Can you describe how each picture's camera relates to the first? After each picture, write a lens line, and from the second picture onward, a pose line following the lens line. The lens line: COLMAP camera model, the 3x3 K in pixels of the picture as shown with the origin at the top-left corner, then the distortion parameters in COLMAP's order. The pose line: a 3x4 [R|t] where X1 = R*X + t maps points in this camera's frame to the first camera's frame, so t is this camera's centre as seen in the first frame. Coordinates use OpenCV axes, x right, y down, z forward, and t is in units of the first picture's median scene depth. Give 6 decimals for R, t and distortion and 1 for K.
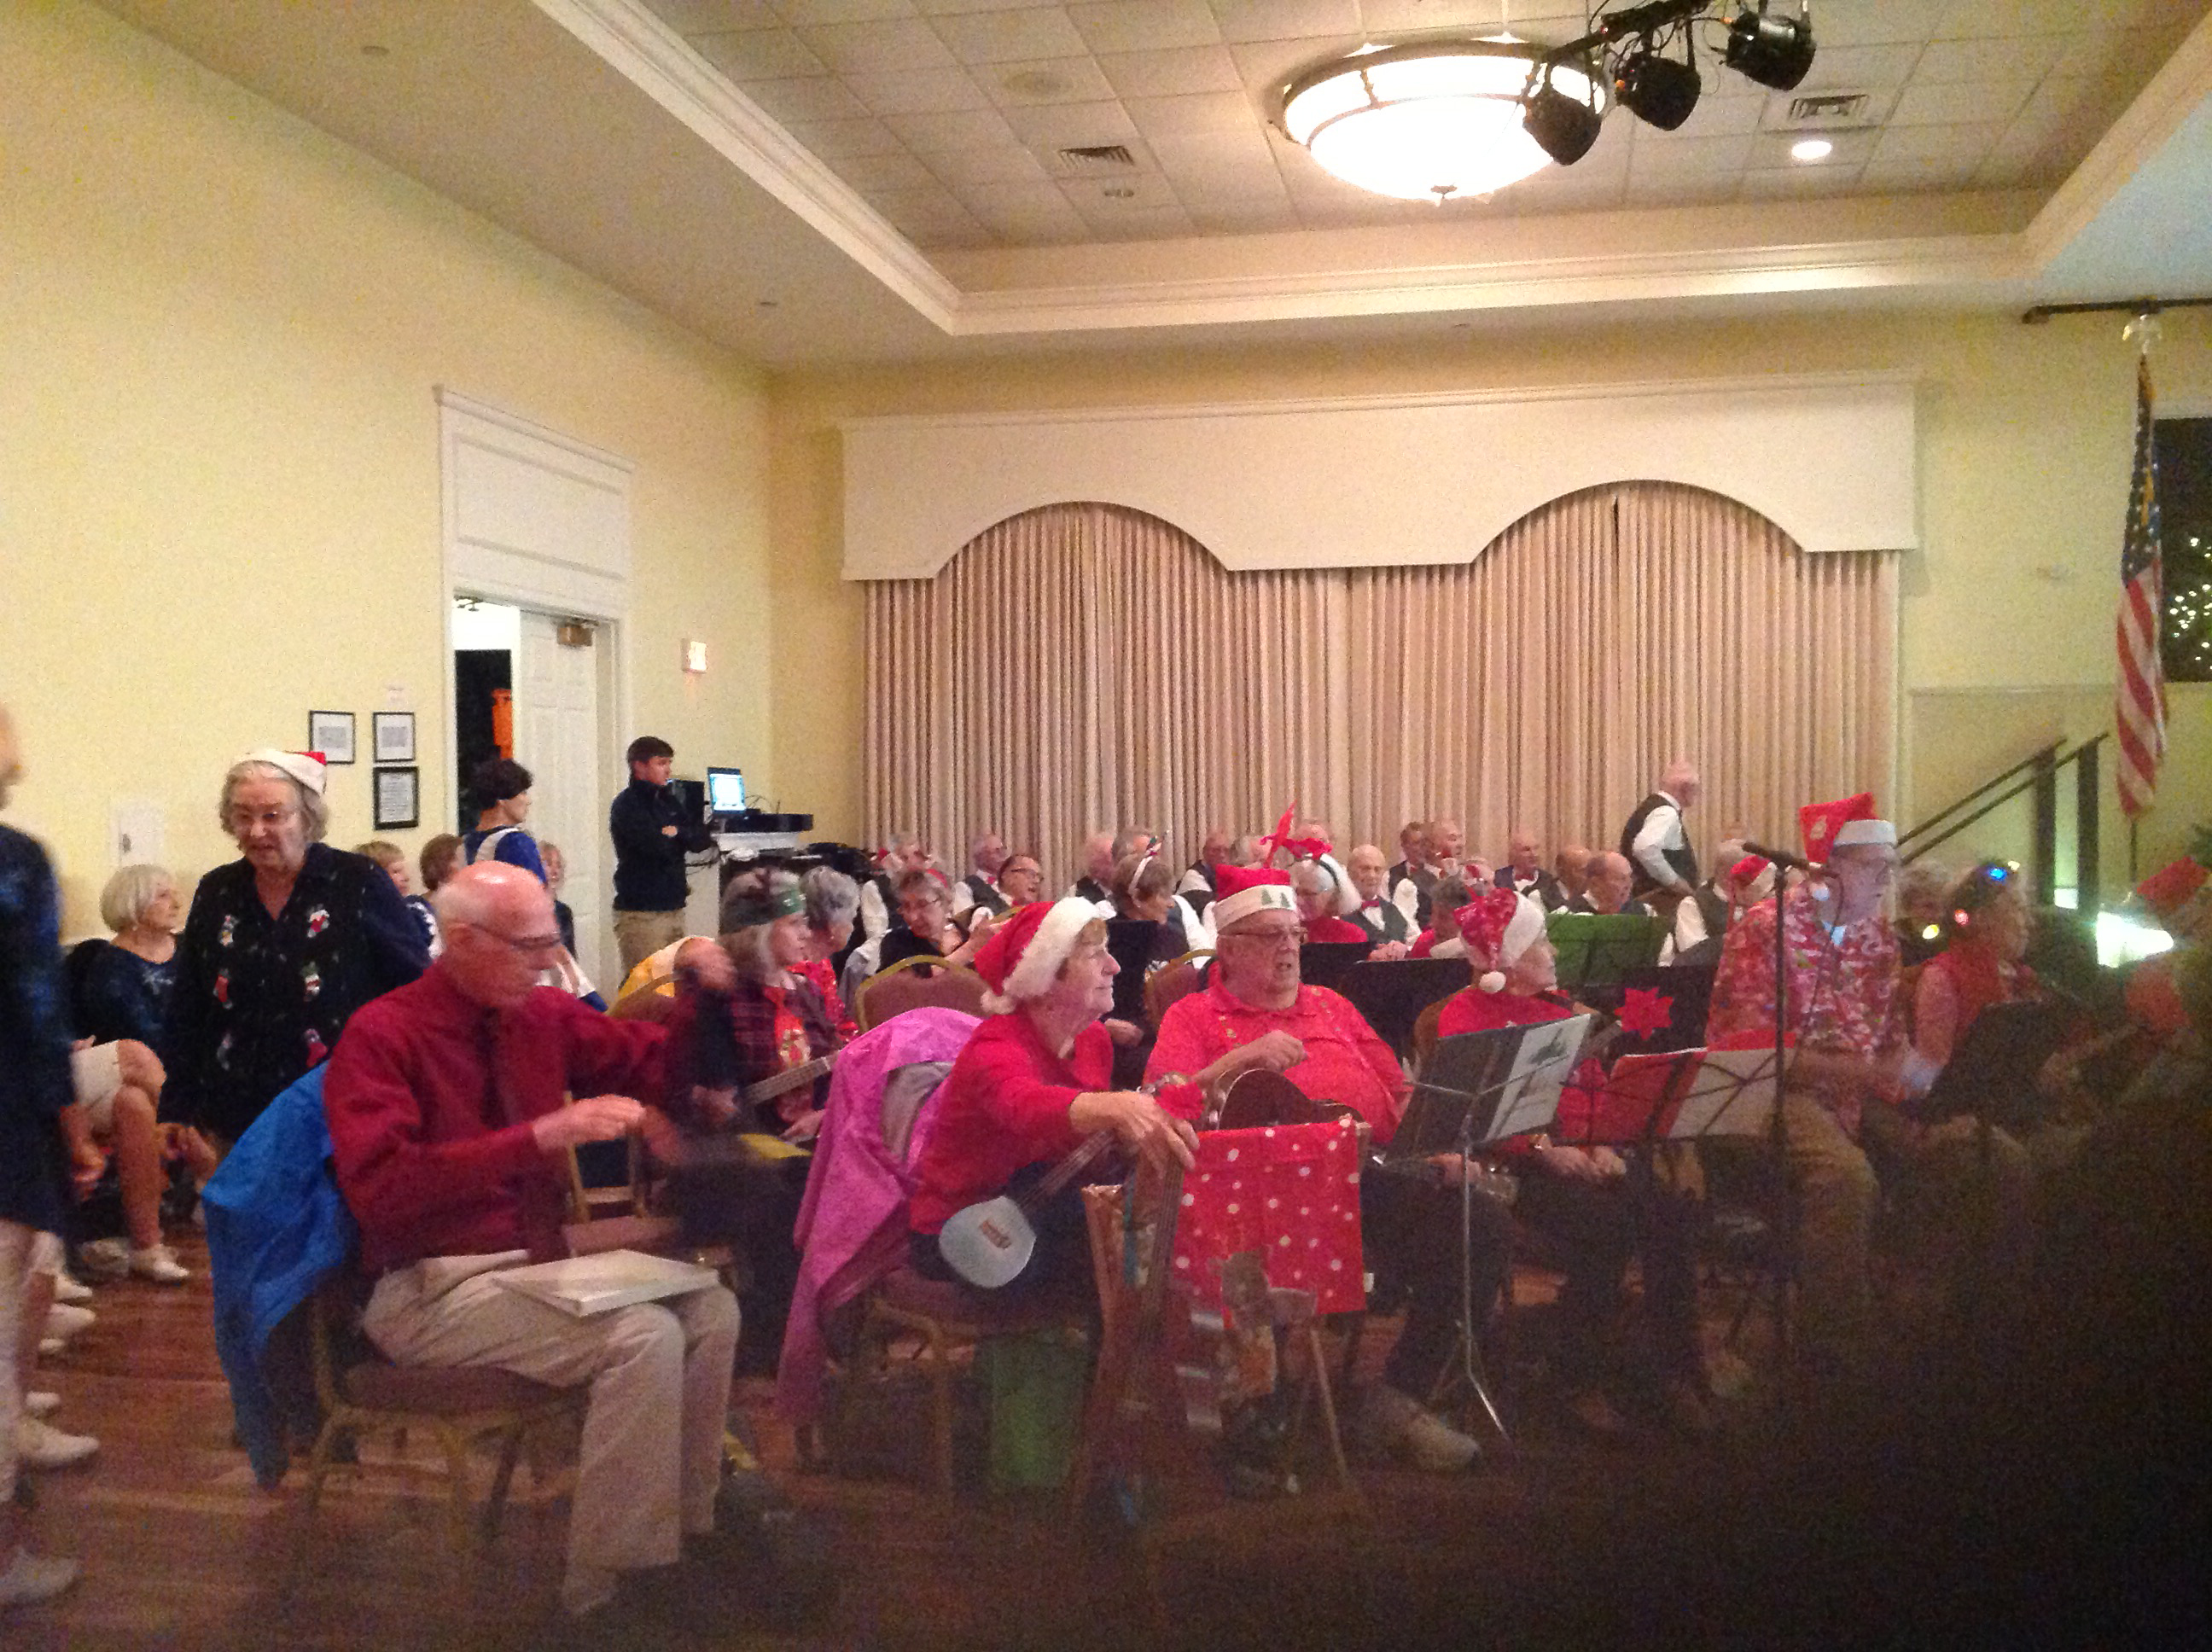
lens RADIAL K [[2095.7, 0, 1106.0], [0, 2095.7, 826.0], [0, 0, 1]] dist [0.159110, -0.381890]
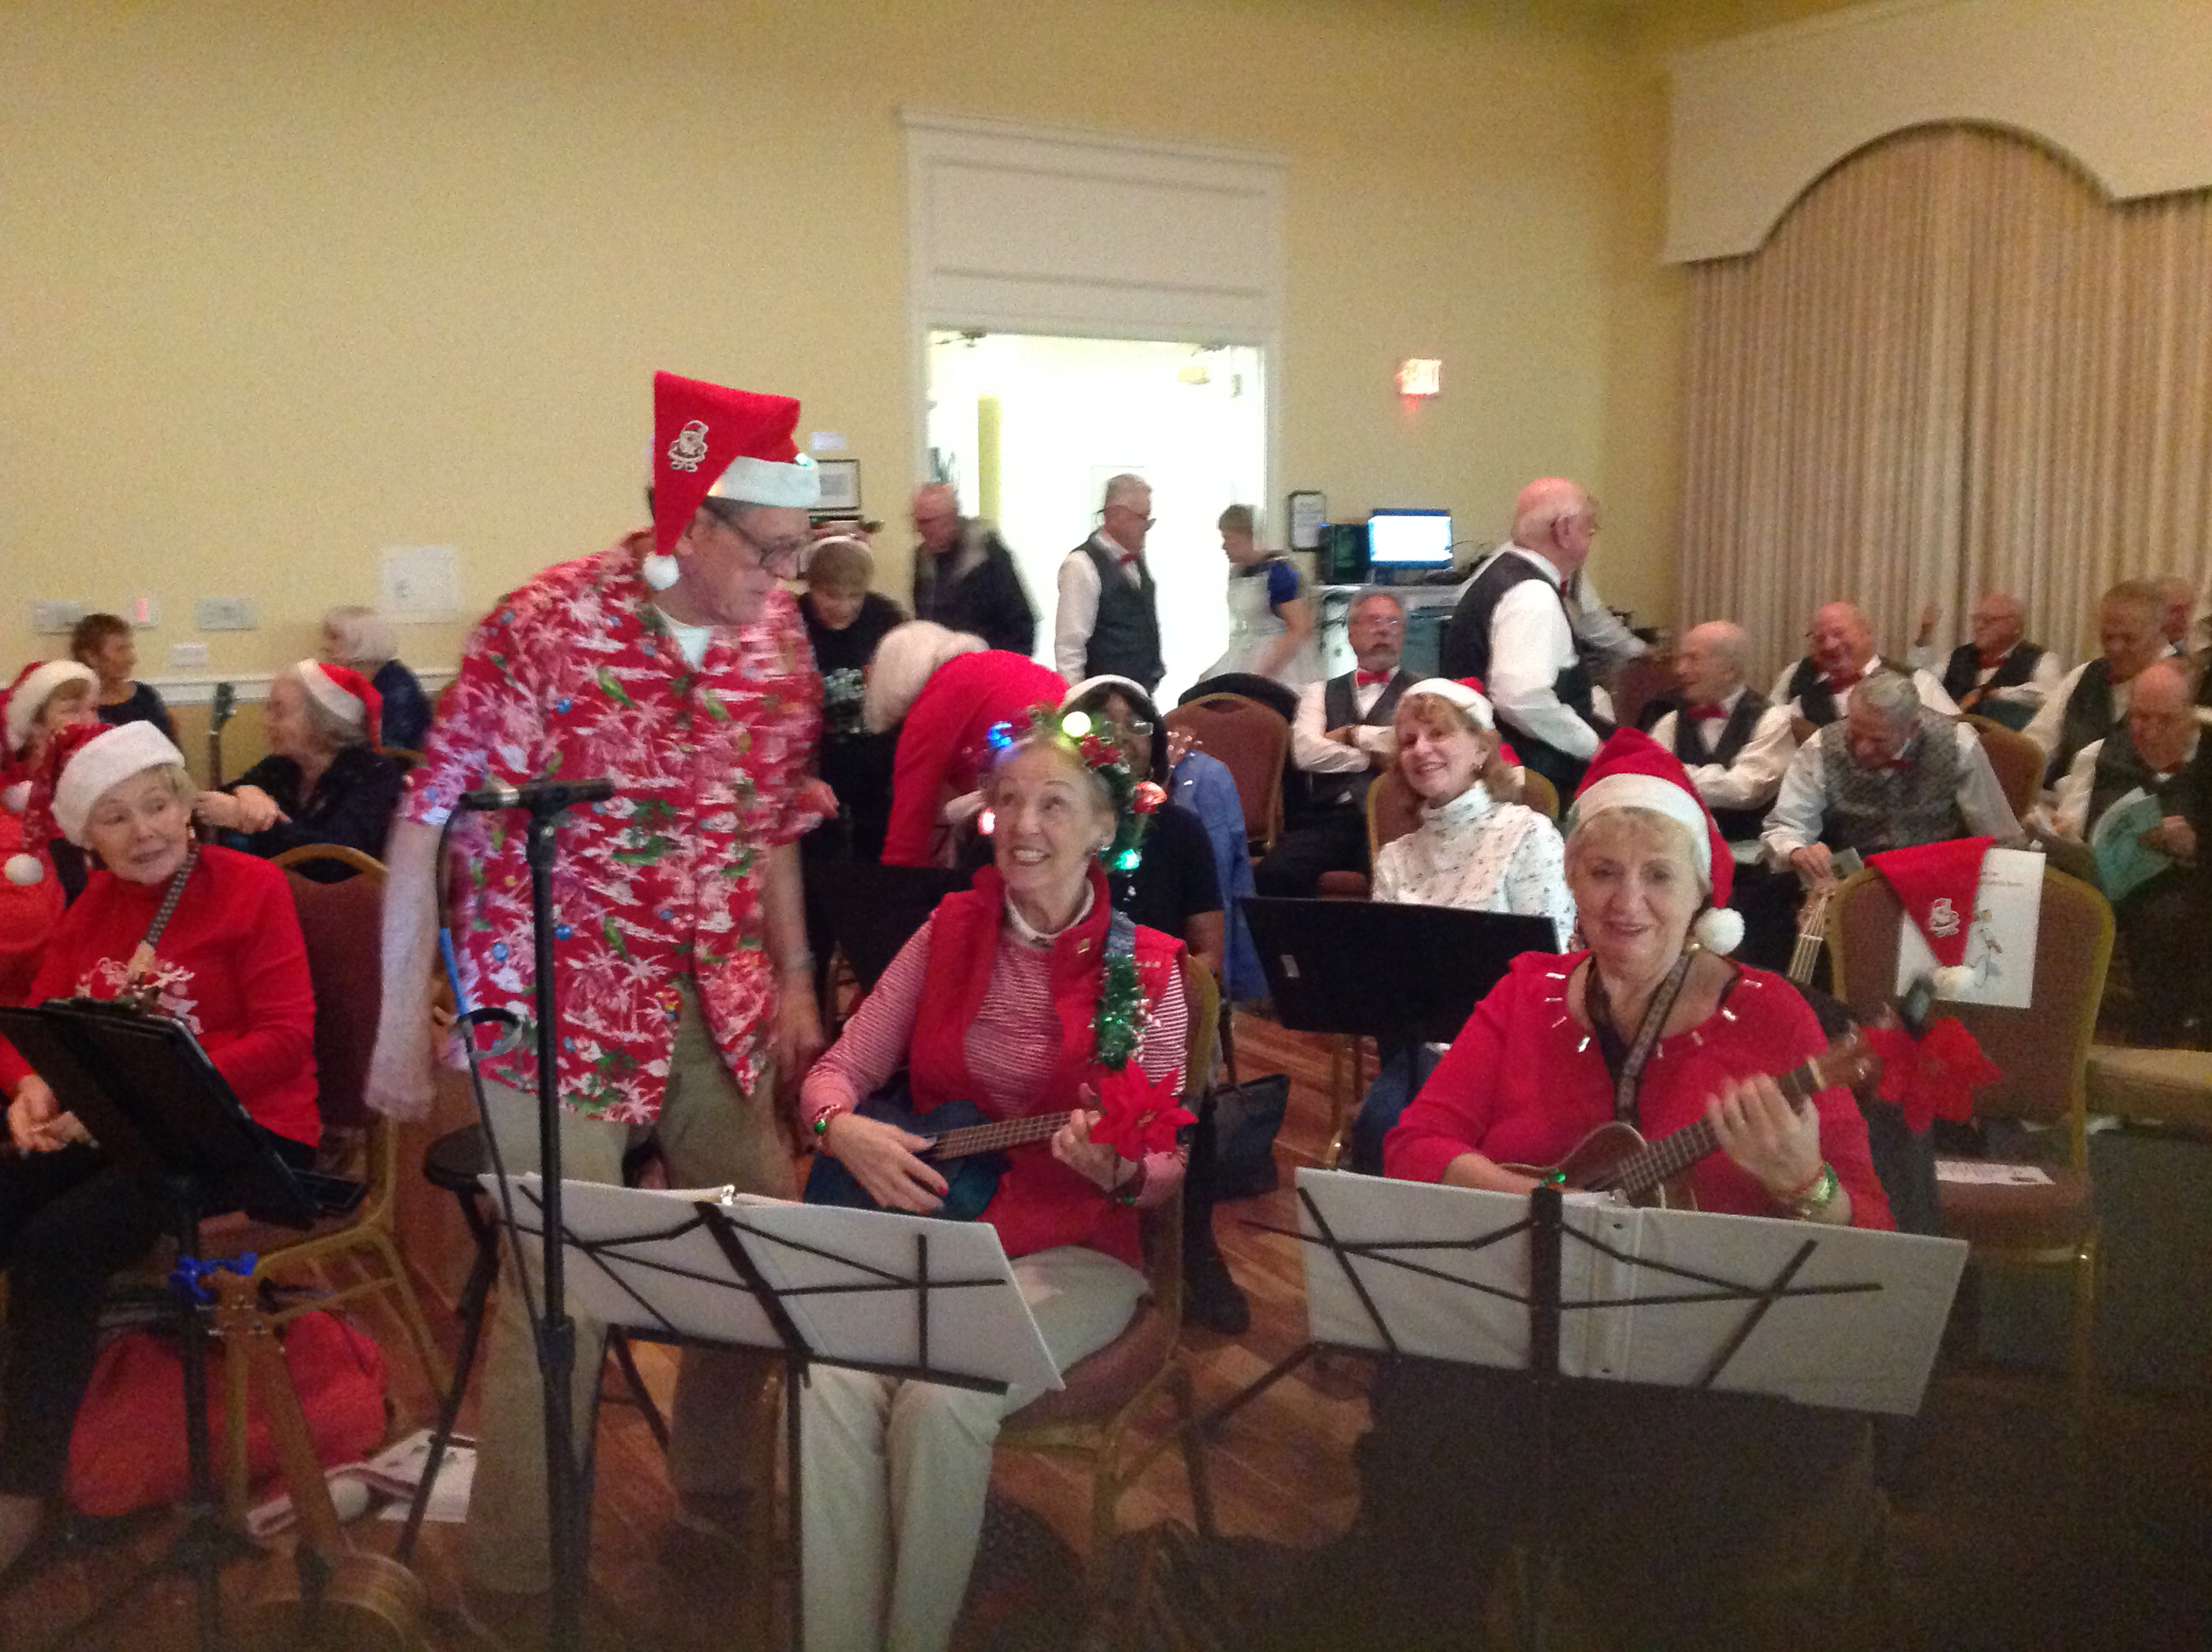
lens RADIAL K [[2125.9, 0, 1102.2], [0, 2125.9, 766.9], [0, 0, 1]] dist [0.169494, -0.425036]
pose [[0.687670, 0.076455, -0.721987, 0.349781], [-0.007617, 0.995145, 0.098127, -0.007058], [0.725983, -0.061980, 0.684914, 0.293177]]
